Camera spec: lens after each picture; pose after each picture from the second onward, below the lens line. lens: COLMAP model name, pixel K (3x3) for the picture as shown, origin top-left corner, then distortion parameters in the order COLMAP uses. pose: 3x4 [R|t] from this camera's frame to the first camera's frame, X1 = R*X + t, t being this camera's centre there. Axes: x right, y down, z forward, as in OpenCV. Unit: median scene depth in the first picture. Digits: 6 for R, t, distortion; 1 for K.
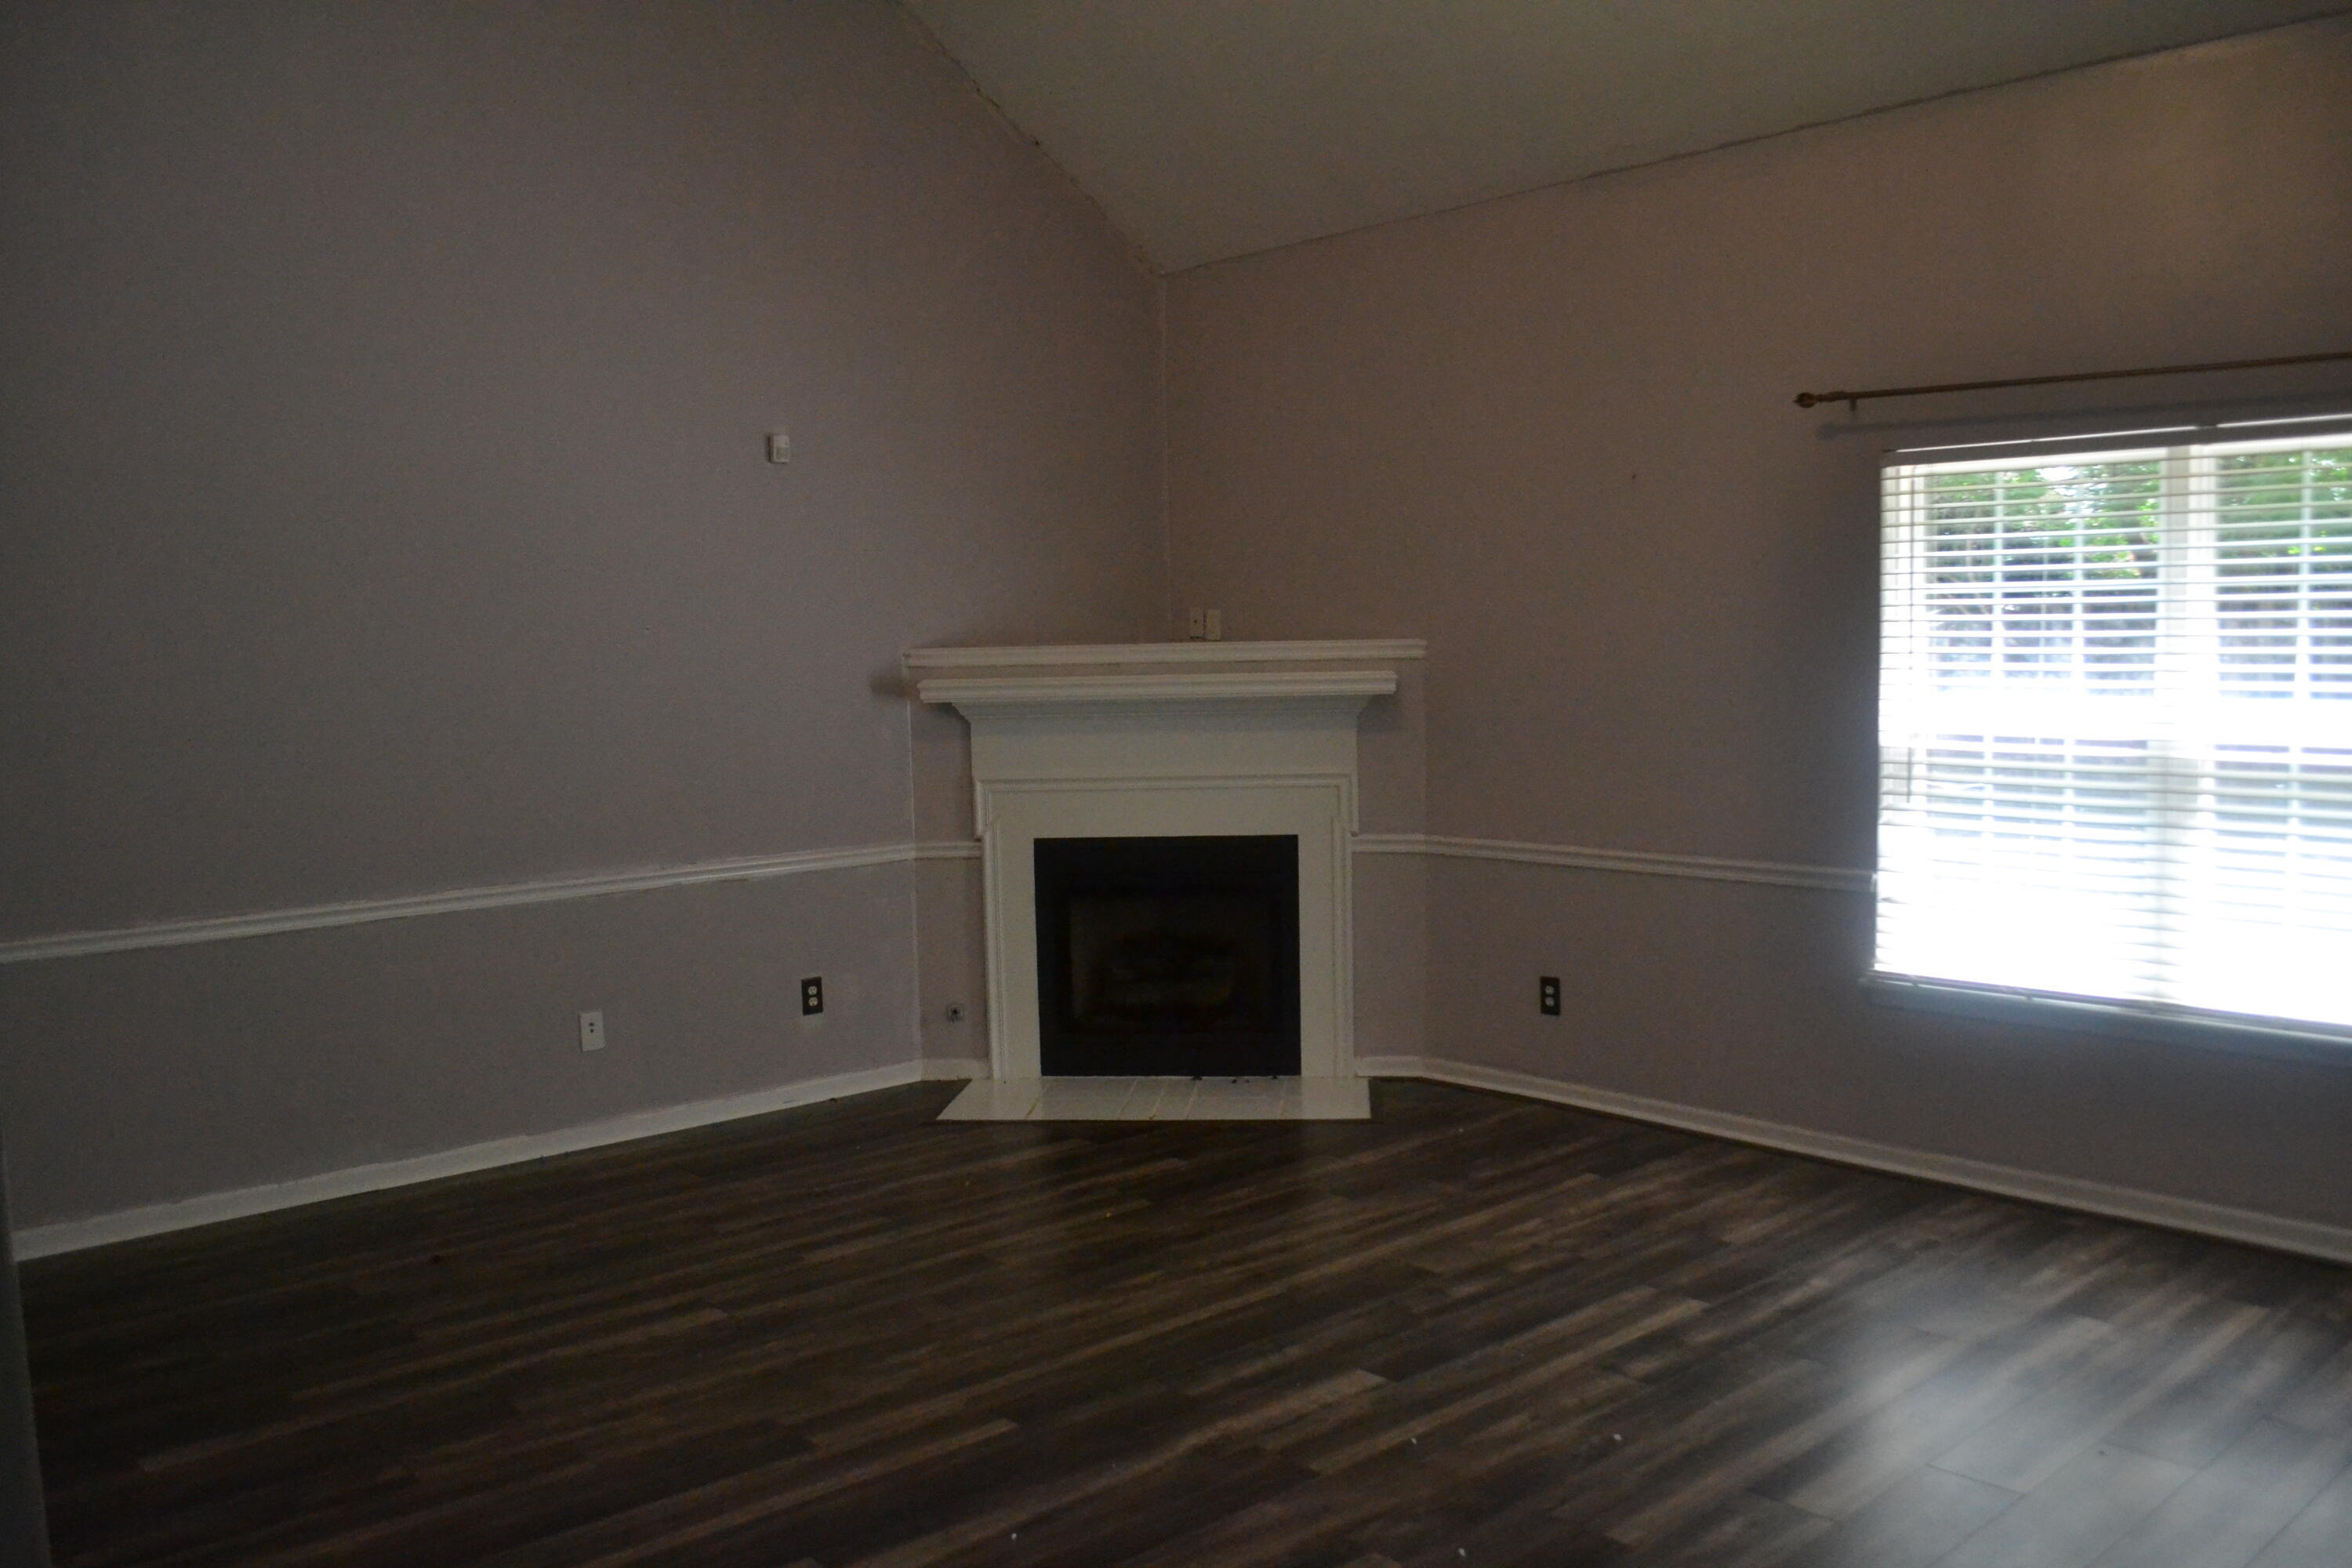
lens RADIAL K [[1899.3, 0, 1209.5], [0, 1899.3, 821.0], [0, 0, 1]] dist [-0.080010, 0.010904]
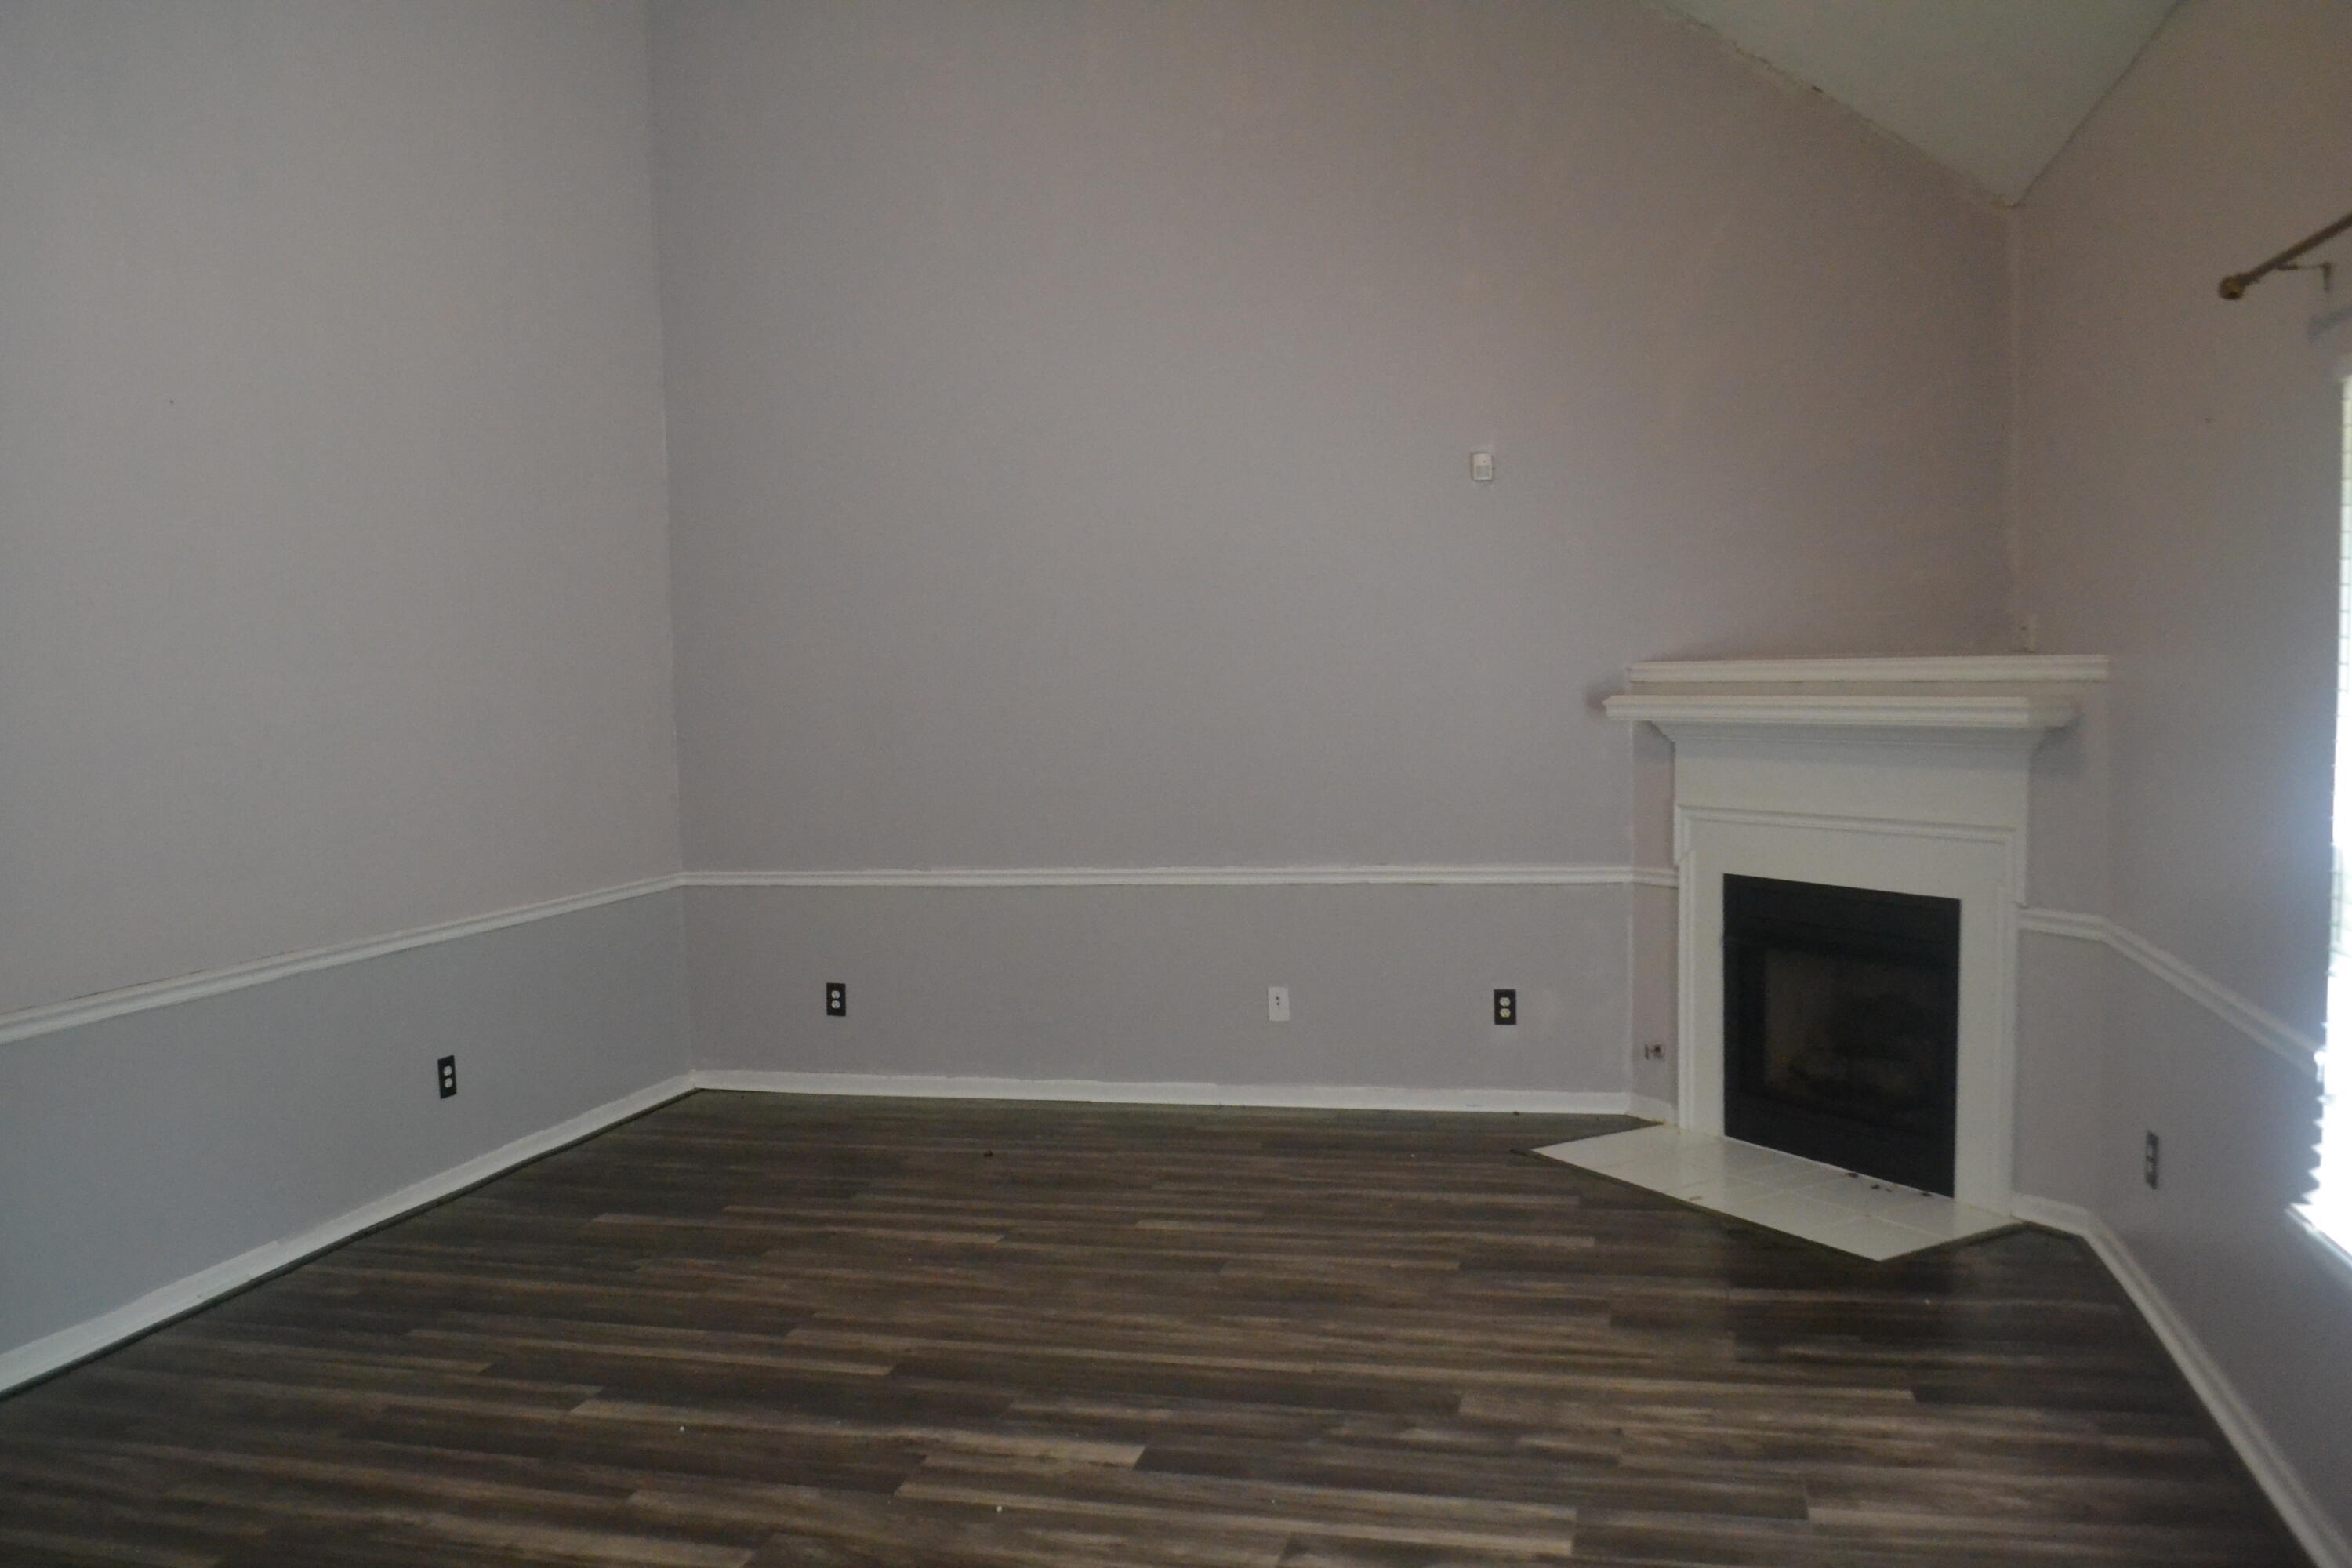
lens RADIAL K [[1899.3, 0, 1209.5], [0, 1899.3, 821.0], [0, 0, 1]] dist [-0.080010, 0.010904]
pose [[0.555840, 0.072906, -0.828086, 0.646736], [-0.062657, 0.996987, 0.045719, -0.051992], [0.828925, 0.026472, 0.558734, 0.367812]]
